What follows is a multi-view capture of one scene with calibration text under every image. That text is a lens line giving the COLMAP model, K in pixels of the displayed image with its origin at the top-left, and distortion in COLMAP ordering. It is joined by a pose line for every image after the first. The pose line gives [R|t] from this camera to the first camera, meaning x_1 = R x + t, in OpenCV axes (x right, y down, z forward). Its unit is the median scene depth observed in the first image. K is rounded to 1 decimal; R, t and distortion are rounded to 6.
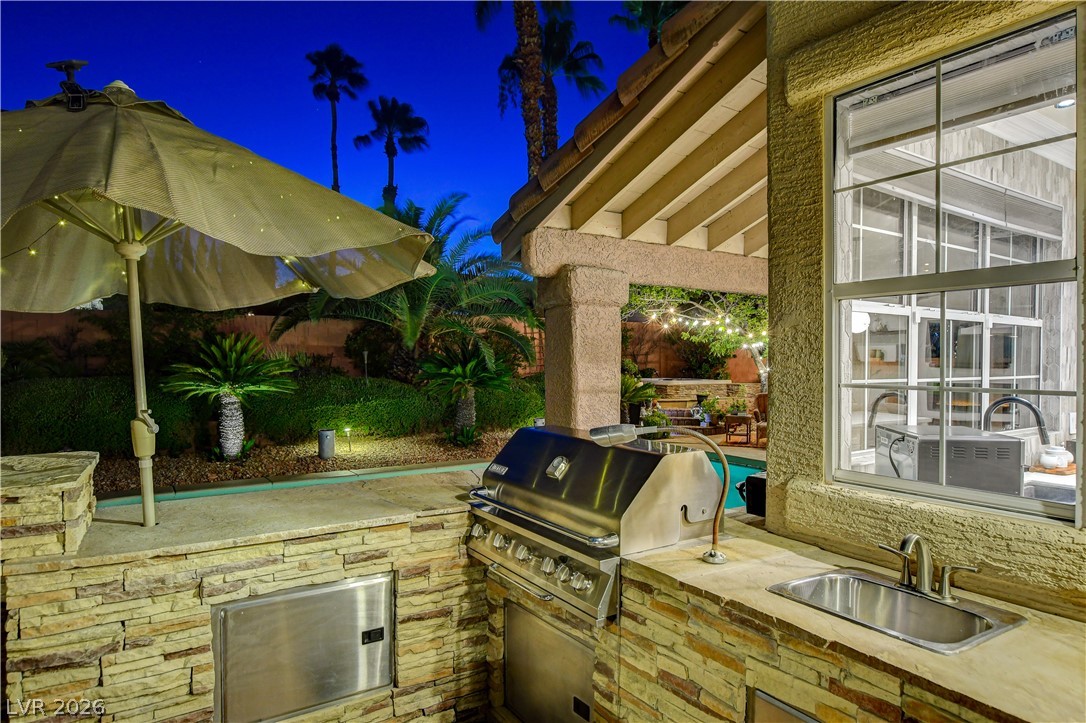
lens RADIAL K [[638.2, 0, 543.0], [0, 638.2, 361.5], [0, 0, 1]] dist [0.000913, 0.000107]
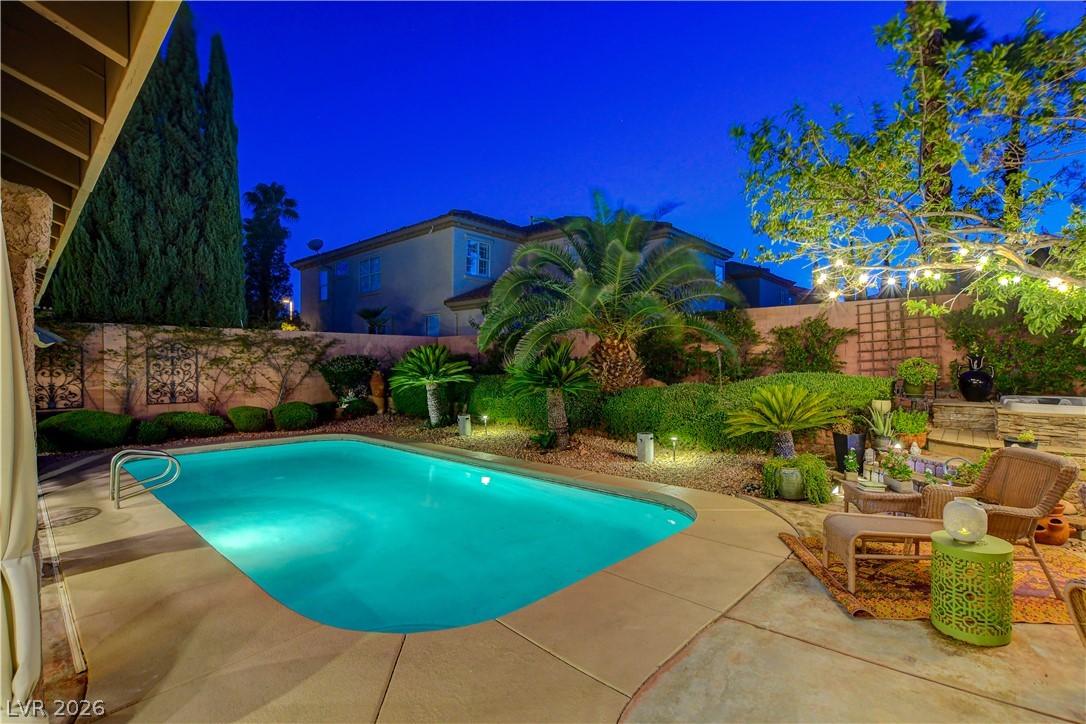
lens RADIAL K [[515.2, 0, 545.7], [0, 515.2, 366.5], [0, 0, 1]] dist [-0.029143, 0.001111]
pose [[0.237278, -0.000298, -0.971442, 0.412107], [-0.001327, 0.999999, -0.000630, 0.003441], [0.971441, 0.001438, 0.237277, 0.506120]]
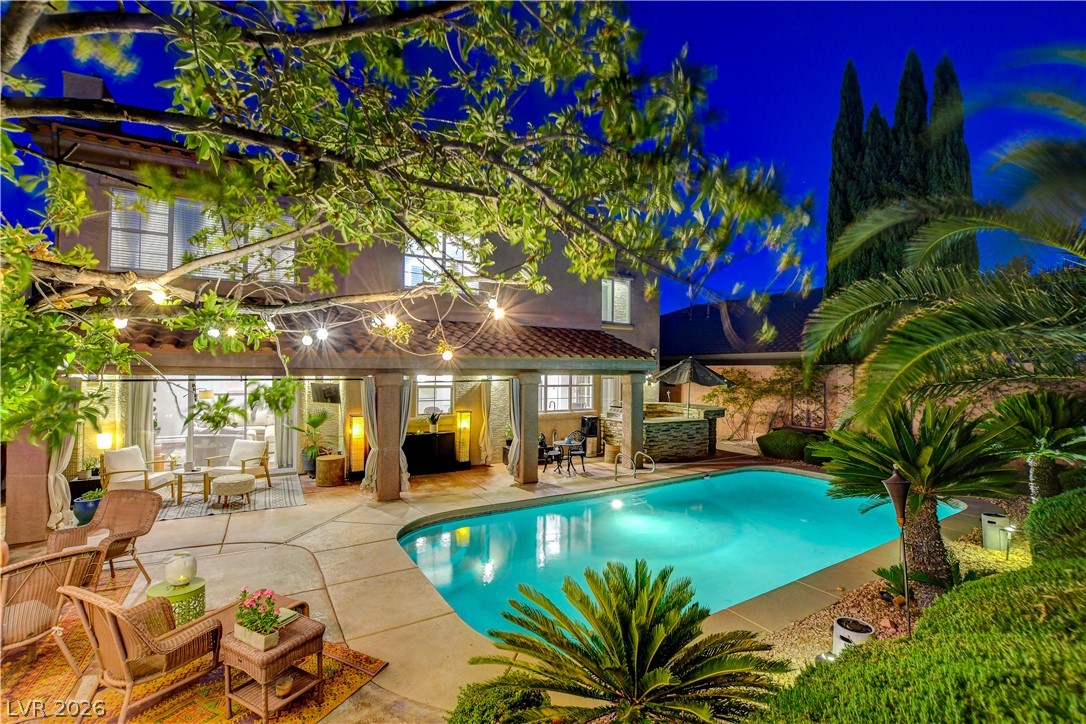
lens RADIAL K [[515.2, 0, 545.7], [0, 515.2, 366.5], [0, 0, 1]] dist [-0.029143, 0.001111]
pose [[-0.999665, -0.013185, -0.022286, 0.149183], [-0.013097, 0.999906, -0.004068, -0.037702], [0.022338, -0.003775, -0.999743, 0.919859]]
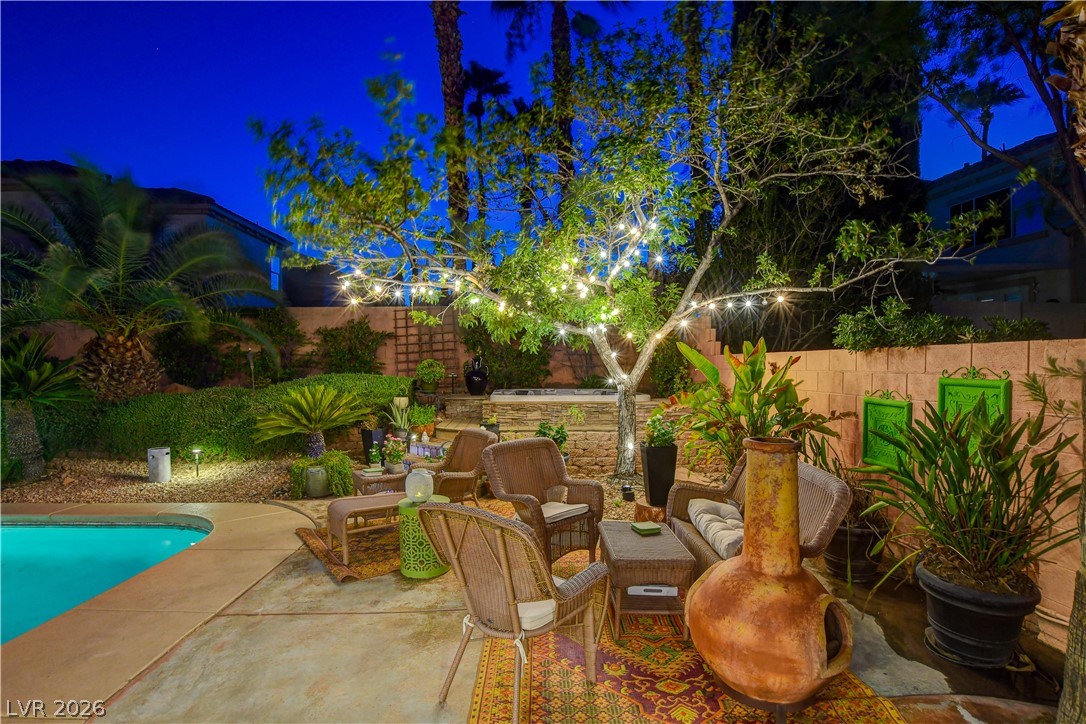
lens RADIAL K [[563.9, 0, 543.8], [0, 563.9, 368.1], [0, 0, 1]] dist [-0.024088, 0.001060]
pose [[0.838028, -0.004645, -0.545607, 0.459812], [0.007249, 0.999970, 0.002621, 0.003187], [0.545579, -0.006152, 0.838037, 0.507394]]
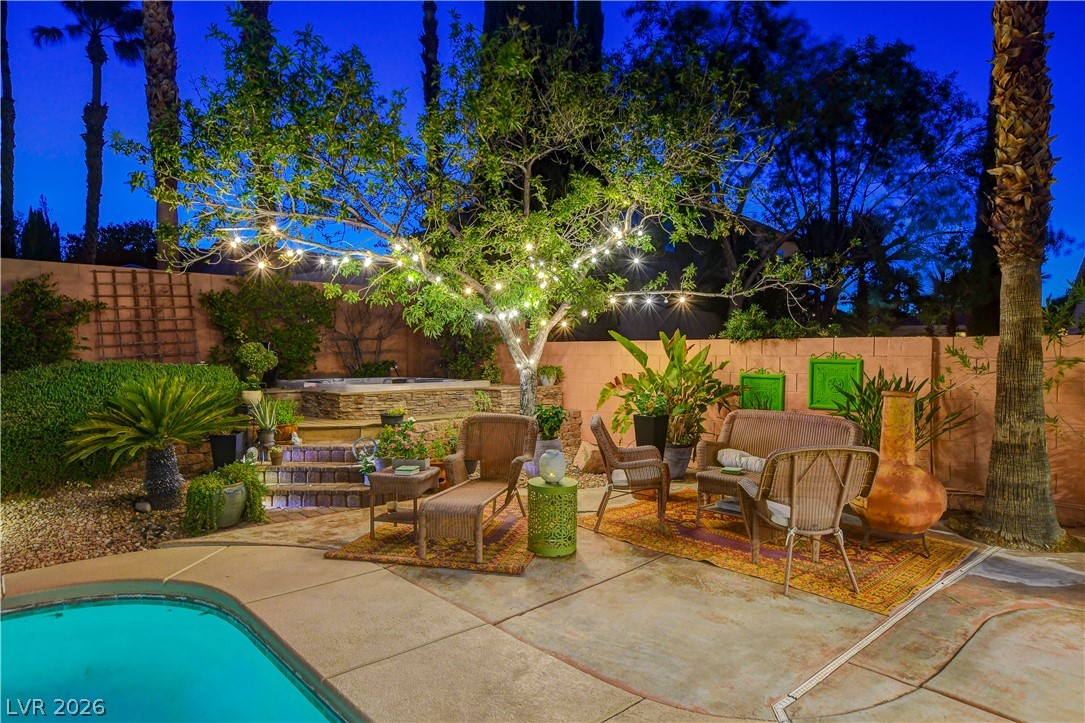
lens RADIAL K [[640.0, 0, 538.8], [0, 640.0, 363.3], [0, 0, 1]] dist [-0.014690, -0.000101]
pose [[0.987148, -0.007664, 0.159626, 0.233810], [0.005267, 0.999867, 0.015430, 0.004560], [-0.159723, -0.014391, 0.987057, 0.406736]]
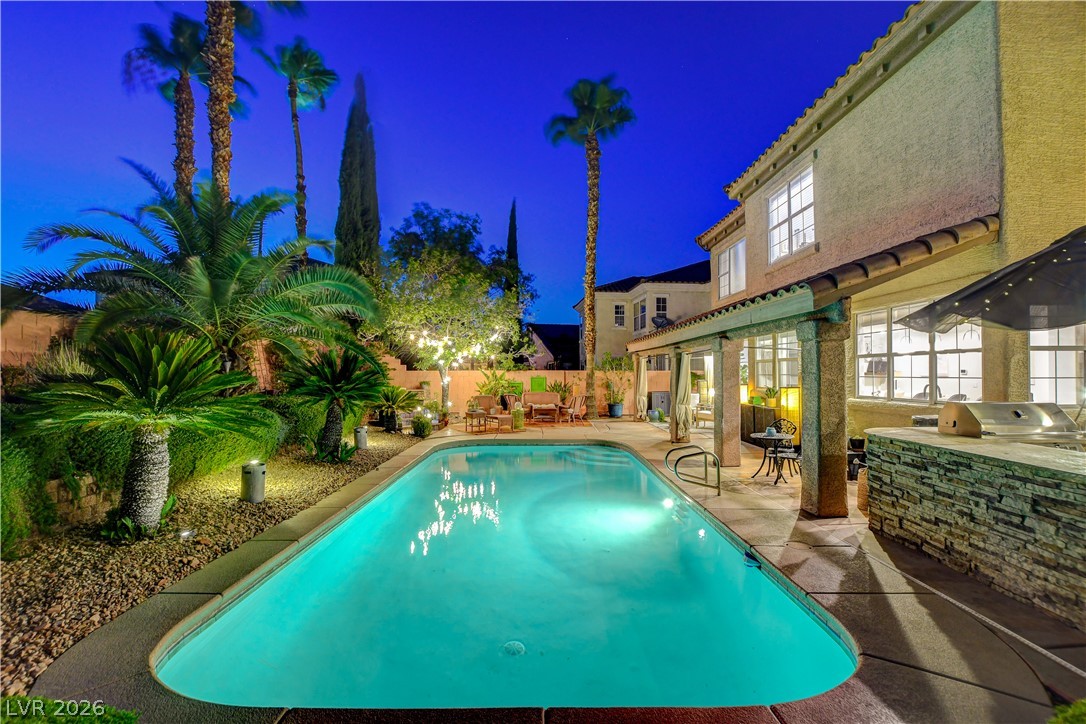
lens RADIAL K [[476.3, 0, 544.4], [0, 476.3, 366.0], [0, 0, 1]] dist [-0.035099, 0.004118]
pose [[0.544380, 0.007613, 0.838804, -0.342720], [0.006102, 0.999896, -0.013035, -0.000804], [-0.838817, 0.012215, 0.544277, 0.220724]]
